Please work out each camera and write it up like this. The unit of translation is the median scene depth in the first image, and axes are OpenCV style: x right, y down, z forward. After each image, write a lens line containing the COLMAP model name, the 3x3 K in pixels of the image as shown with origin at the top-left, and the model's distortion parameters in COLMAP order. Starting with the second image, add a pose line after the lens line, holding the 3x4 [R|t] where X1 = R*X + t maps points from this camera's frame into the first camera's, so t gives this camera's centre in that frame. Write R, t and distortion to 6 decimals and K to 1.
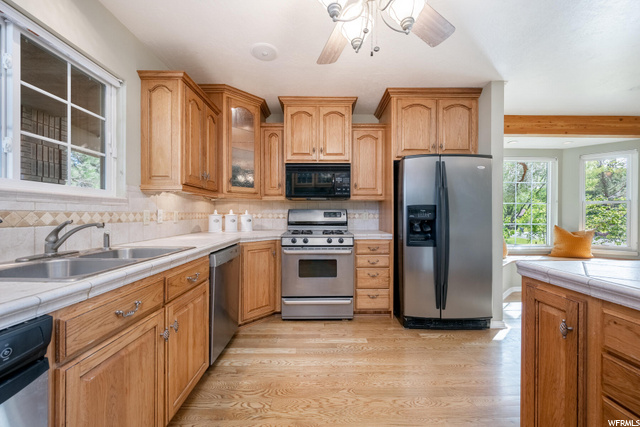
lens RADIAL K [[253.8, 0, 323.7], [0, 253.8, 215.3], [0, 0, 1]] dist [0.001200, 0.000144]
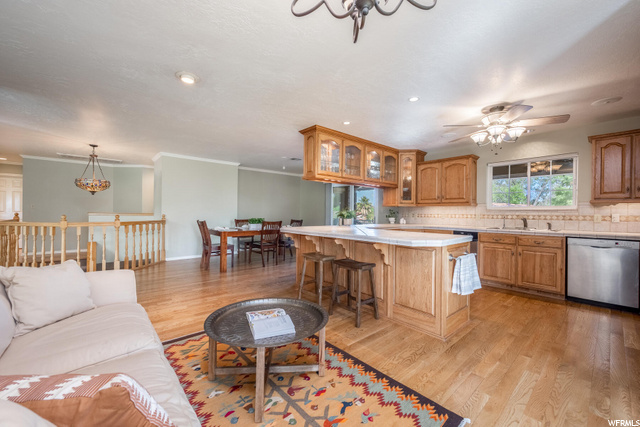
lens RADIAL K [[253.8, 0, 323.2], [0, 253.8, 214.6], [0, 0, 1]] dist [0.001200, 0.000144]
pose [[-0.748077, -0.005407, -0.663590, 1.964523], [-0.014052, 0.999872, 0.007694, -0.006249], [0.663463, 0.015080, -0.748057, 1.070400]]
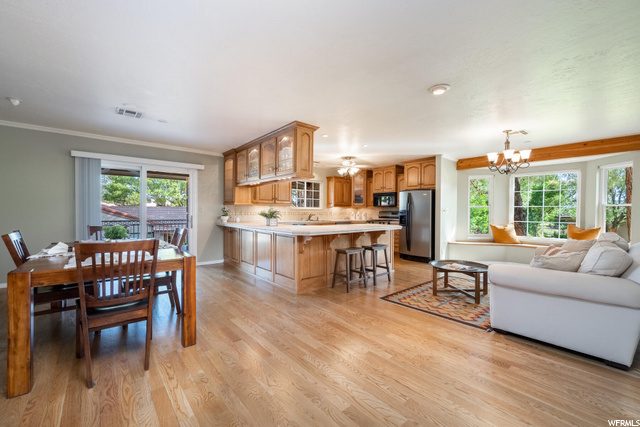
lens RADIAL K [[259.1, 0, 322.0], [0, 259.1, 214.8], [0, 0, 1]] dist [-0.002754, -0.000269]
pose [[0.636919, 0.012855, -0.770823, 2.301394], [-0.010048, 0.999914, 0.008373, -0.008082], [0.770865, 0.002412, 0.636994, -1.597665]]
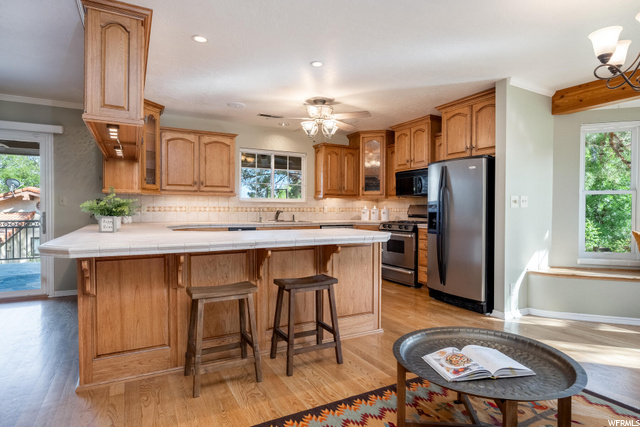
lens RADIAL K [[354.8, 0, 322.0], [0, 354.8, 215.3], [0, 0, 1]] dist [-0.001222, -0.001697]
pose [[0.465447, 0.016645, -0.884919, 2.087106], [-0.007939, 0.999861, 0.014631, 0.009811], [0.885040, 0.000216, 0.465515, -0.410534]]
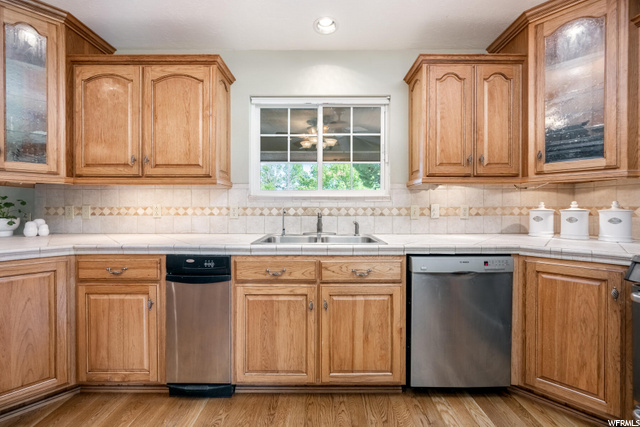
lens RADIAL K [[253.8, 0, 317.0], [0, 253.8, 210.0], [0, 0, 1]] dist [0.001200, 0.000144]
pose [[-0.019022, 0.001103, -0.999818, 0.366133], [-0.004552, 0.999989, 0.001190, 0.000475], [0.999809, 0.004574, -0.019017, 0.622545]]
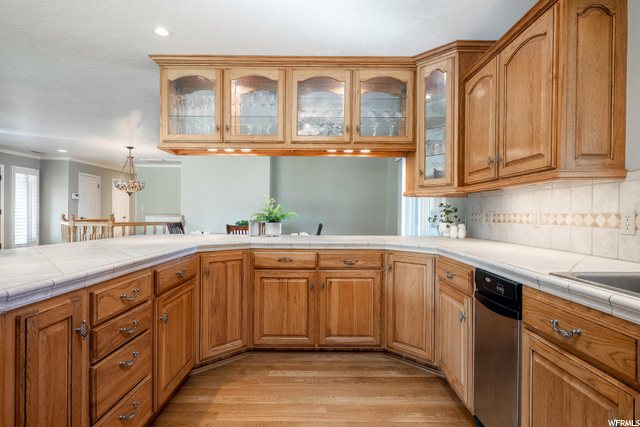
lens RADIAL K [[331.6, 0, 325.8], [0, 331.6, 214.1], [0, 0, 1]] dist [-0.003188, -0.000054]
pose [[-0.999946, -0.010233, -0.001540, 0.015410], [-0.010241, 0.999935, 0.005012, -0.004060], [0.001489, 0.005027, -0.999986, 1.023428]]
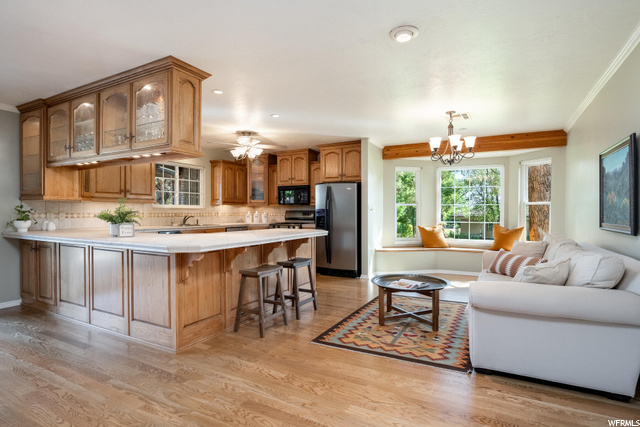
lens RADIAL K [[331.6, 0, 319.6], [0, 331.6, 215.2], [0, 0, 1]] dist [-0.003188, -0.000054]
pose [[0.870663, 0.004982, -0.491855, 1.971533], [-0.002996, 0.999984, 0.004825, -0.007358], [0.491872, -0.002728, 0.870663, -1.464165]]
